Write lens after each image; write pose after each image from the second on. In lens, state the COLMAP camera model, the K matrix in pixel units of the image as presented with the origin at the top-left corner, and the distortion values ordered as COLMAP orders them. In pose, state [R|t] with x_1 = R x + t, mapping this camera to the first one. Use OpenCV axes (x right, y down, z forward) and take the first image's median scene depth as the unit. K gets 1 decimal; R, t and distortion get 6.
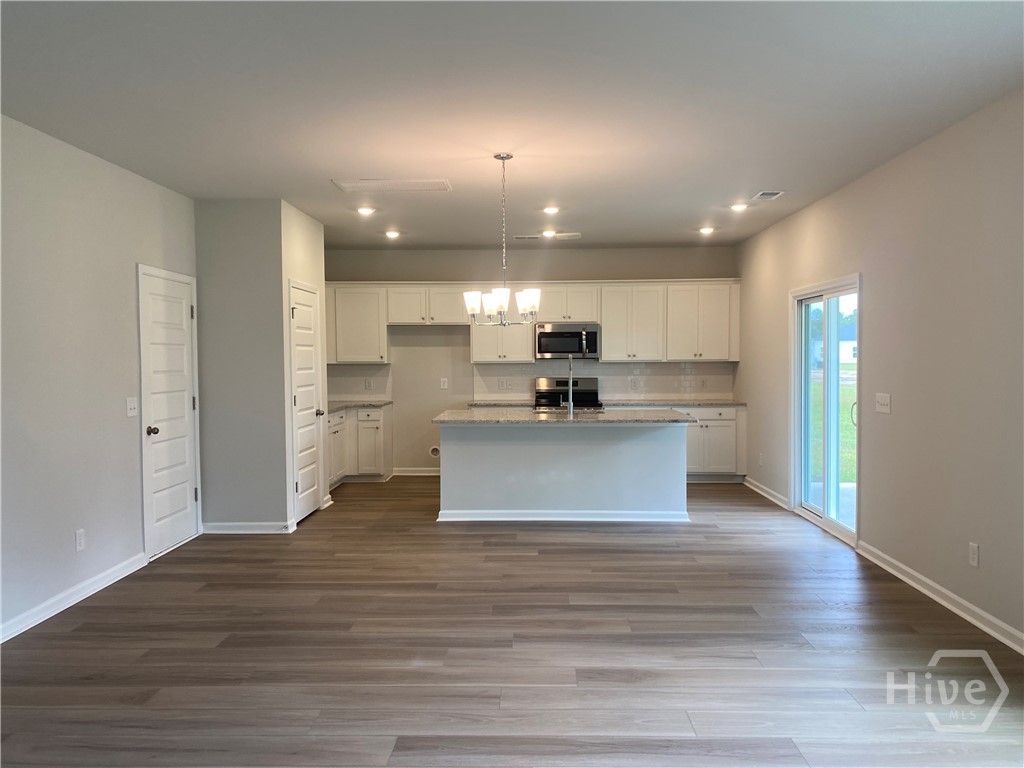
lens RADIAL K [[766.8, 0, 512.0], [0, 766.8, 384.0], [0, 0, 1]] dist [0.039623, -0.088580]
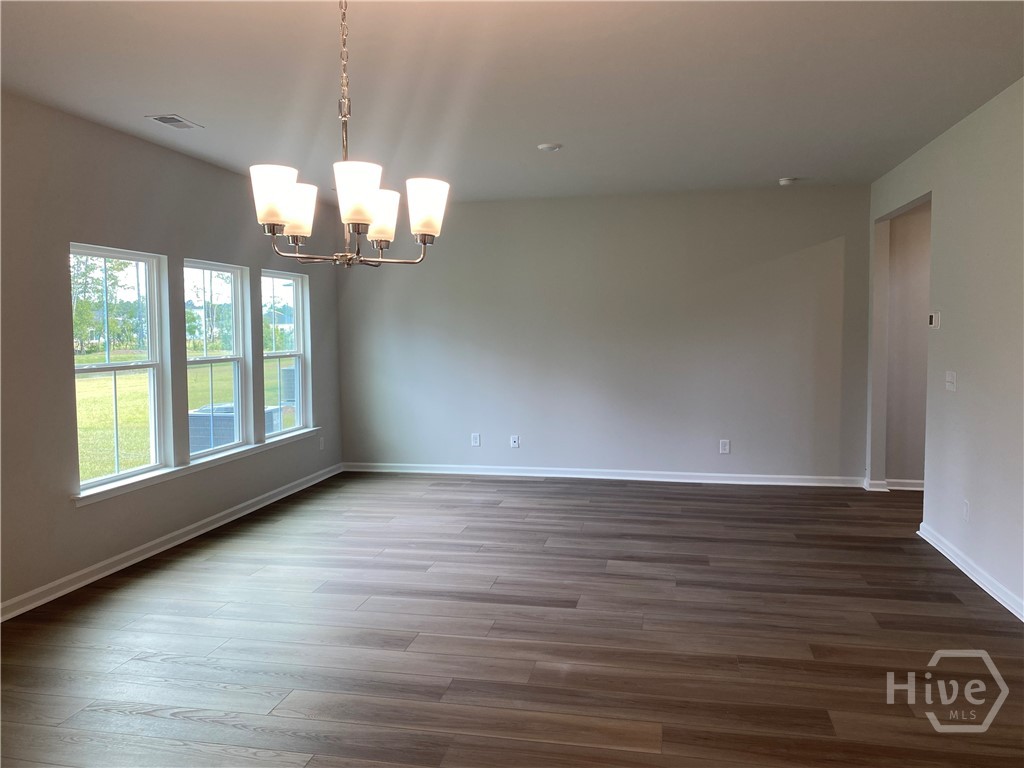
lens RADIAL K [[766.8, 0, 512.0], [0, 766.8, 384.0], [0, 0, 1]] dist [0.039623, -0.088580]
pose [[-0.984677, 0.002398, 0.174371, -0.197173], [0.021082, 0.994209, 0.105380, -0.064470], [-0.173109, 0.107441, -0.979025, 1.654269]]
